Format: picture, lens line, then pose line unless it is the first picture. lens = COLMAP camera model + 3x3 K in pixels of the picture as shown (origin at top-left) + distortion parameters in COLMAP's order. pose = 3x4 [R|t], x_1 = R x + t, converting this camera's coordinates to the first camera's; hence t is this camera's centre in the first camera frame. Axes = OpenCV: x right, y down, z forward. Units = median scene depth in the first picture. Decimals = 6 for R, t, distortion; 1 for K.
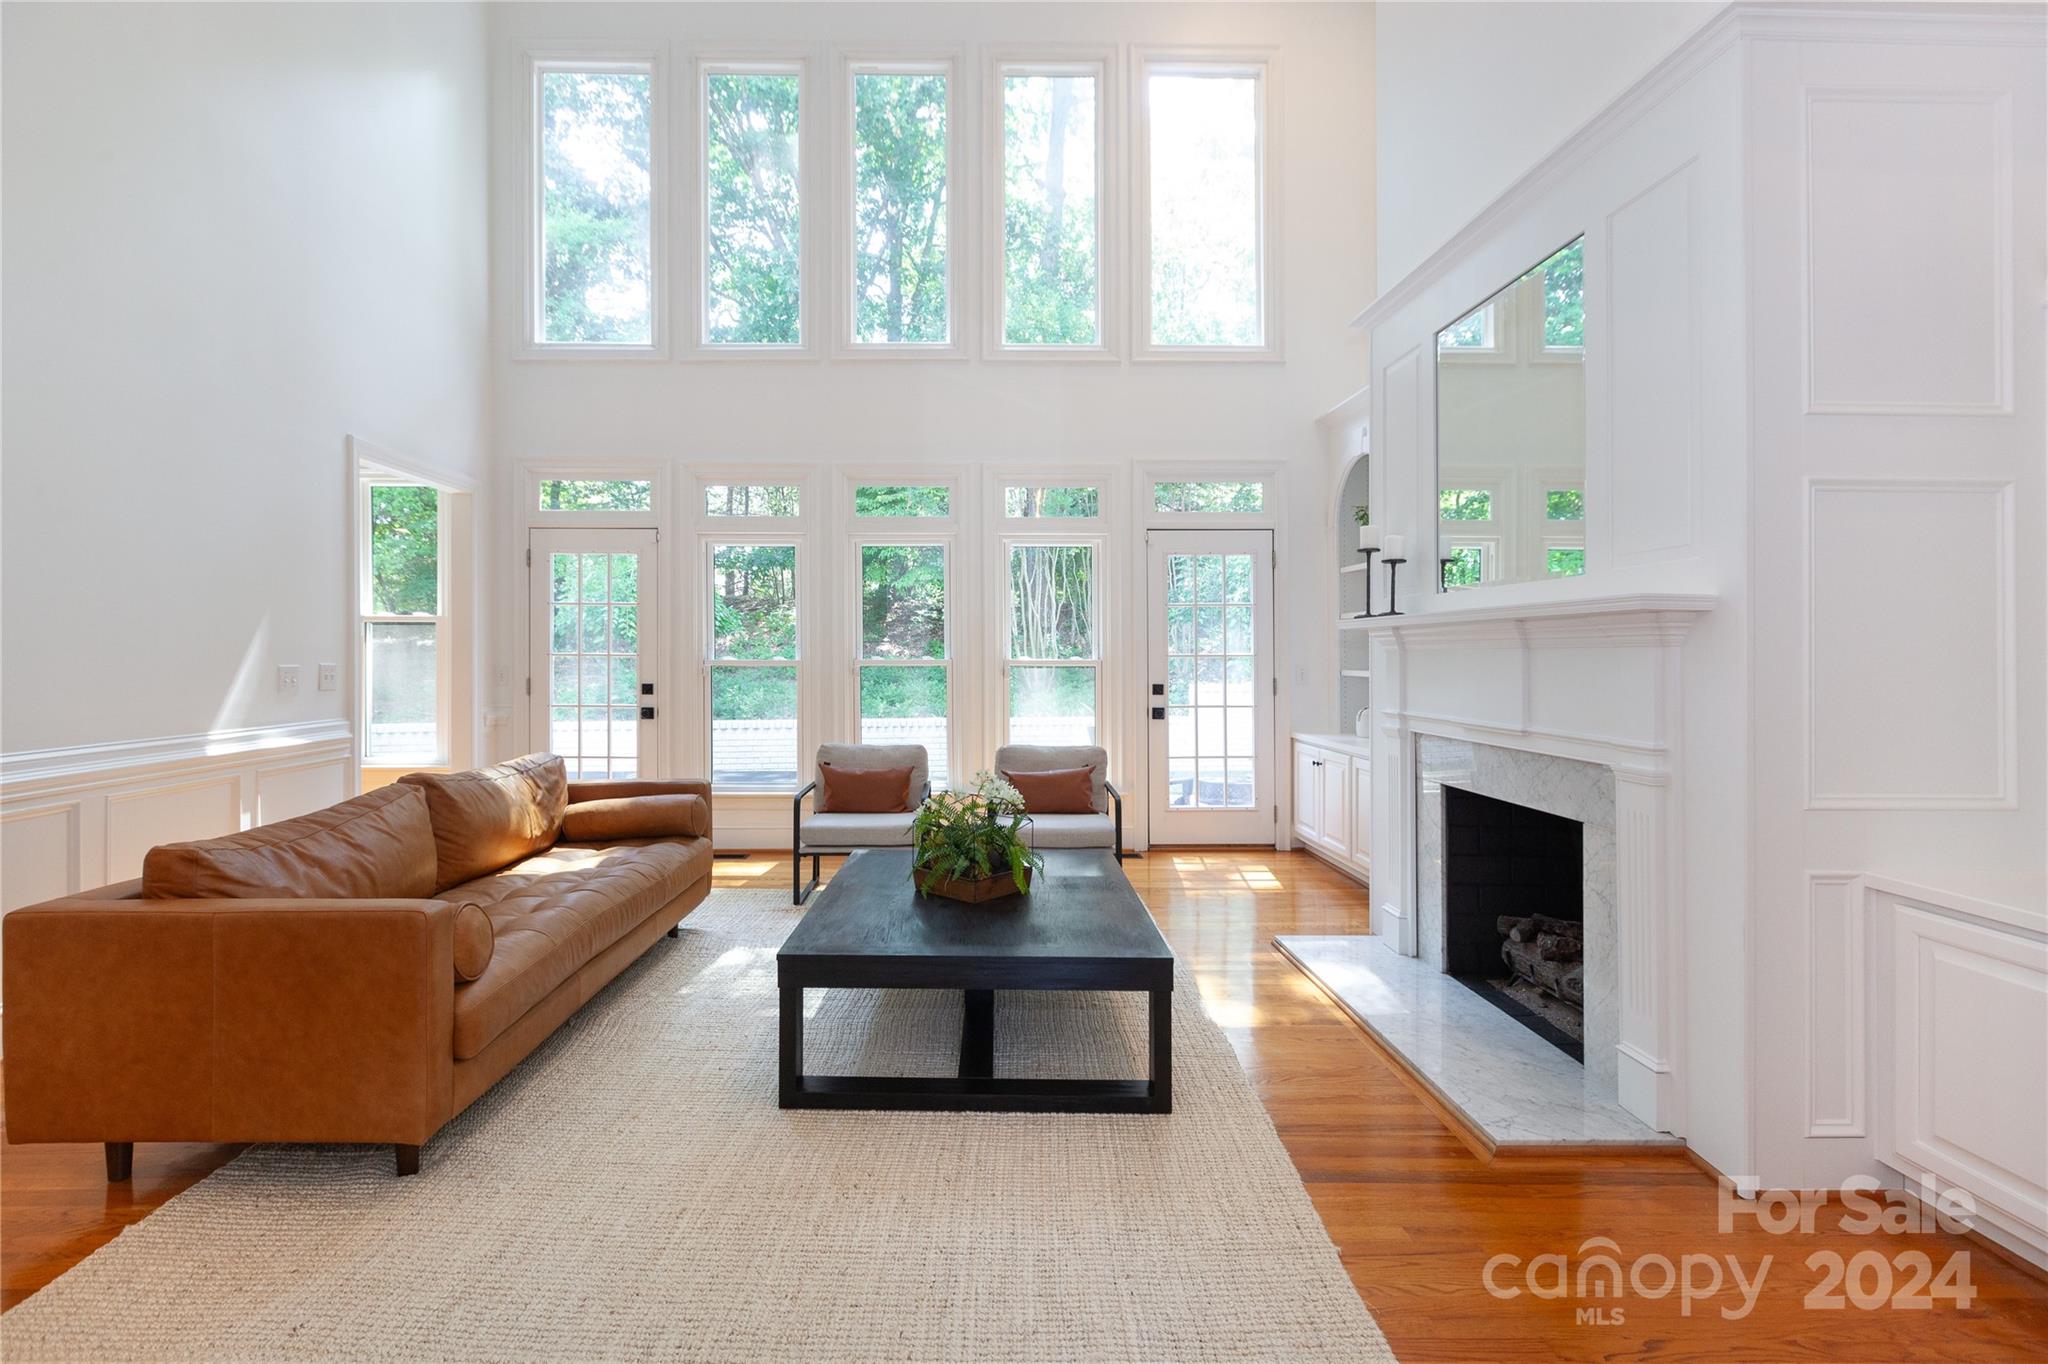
lens RADIAL K [[958.0, 0, 974.1], [0, 958.0, 643.1], [0, 0, 1]] dist [-0.002399, -0.000740]
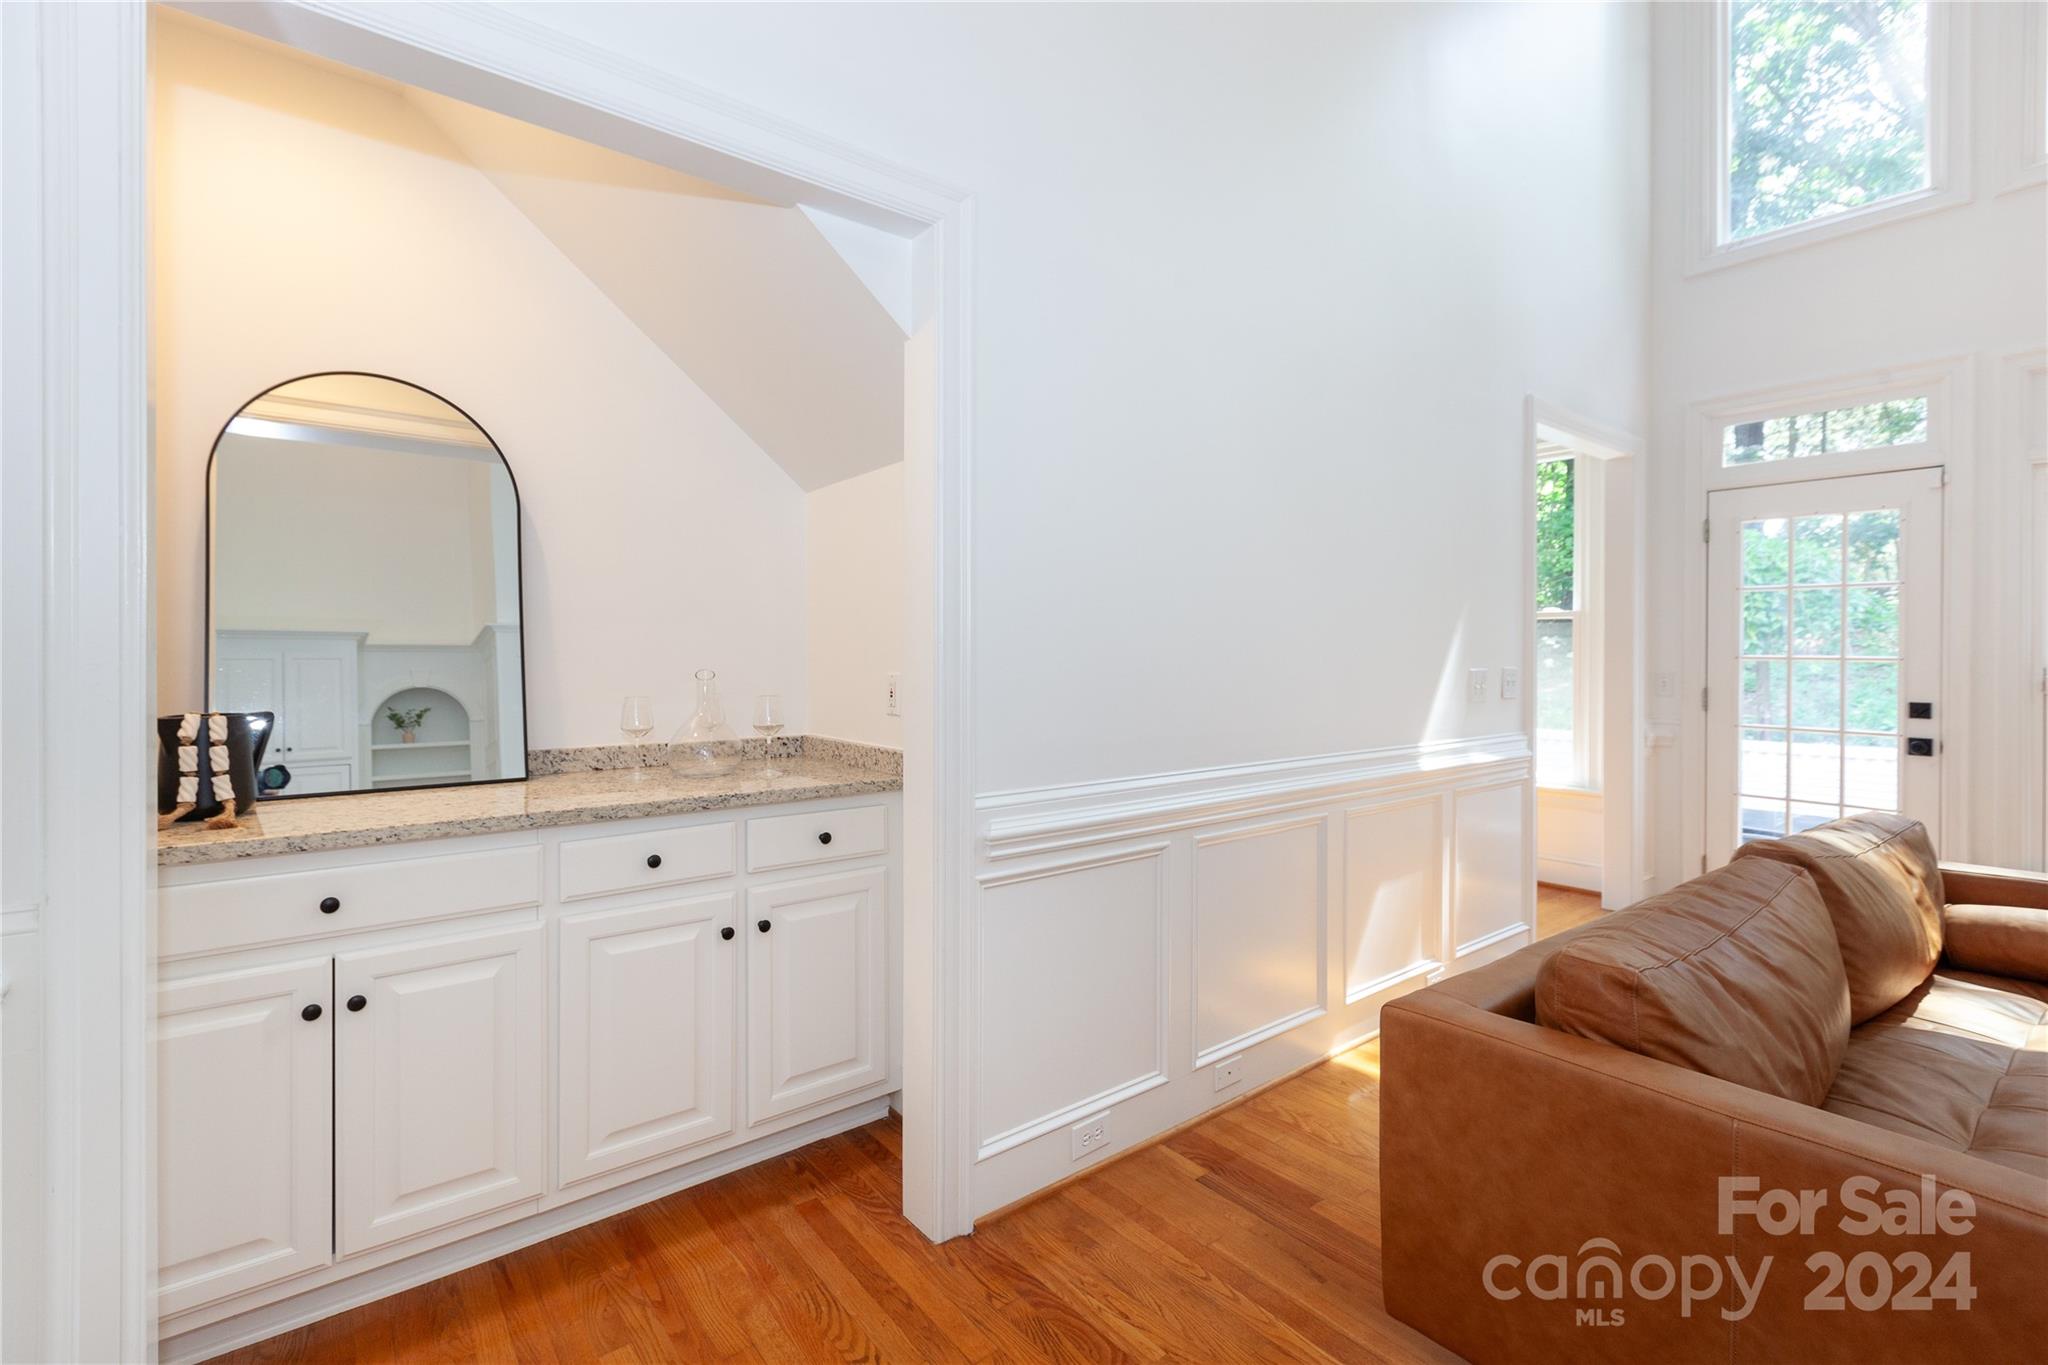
lens RADIAL K [[924.4, 0, 1022.0], [0, 924.4, 654.7], [0, 0, 1]] dist [-0.000915, -0.000320]
pose [[0.610603, 0.006031, -0.791914, -0.292469], [0.003624, 0.999939, 0.010410, 0.000610], [0.791929, -0.009226, 0.610544, 0.159112]]
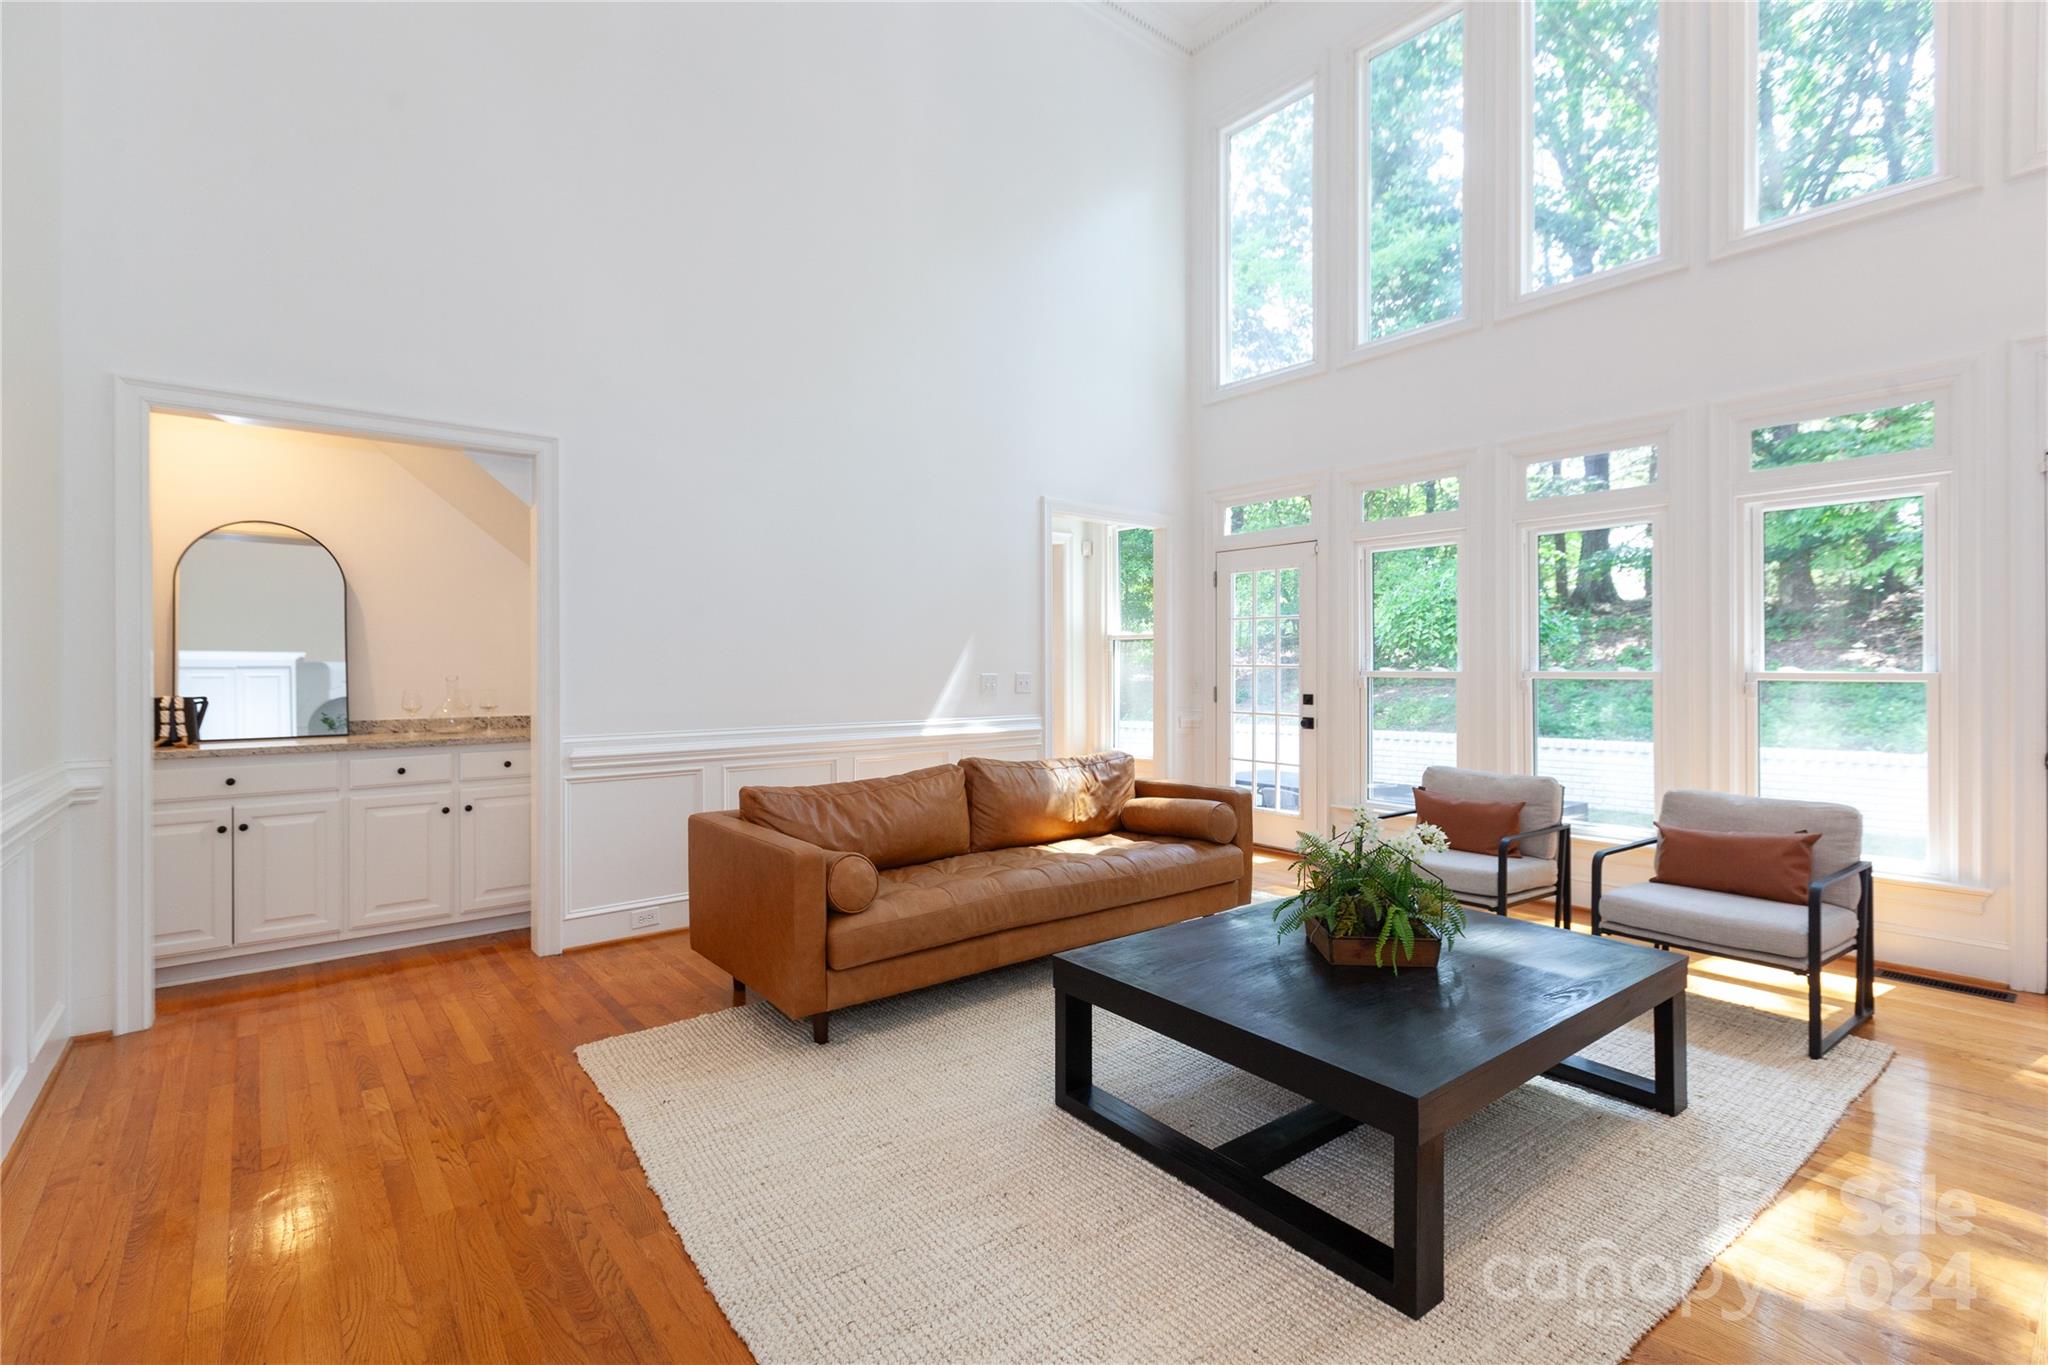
lens RADIAL K [[917.6, 0, 1013.4], [0, 917.6, 662.9], [0, 0, 1]] dist [0.001039, 0.000115]
pose [[0.622693, -0.003543, -0.782458, 0.310365], [0.010448, 0.999938, 0.003788, 0.003031], [0.782396, -0.010534, 0.622692, 0.201410]]
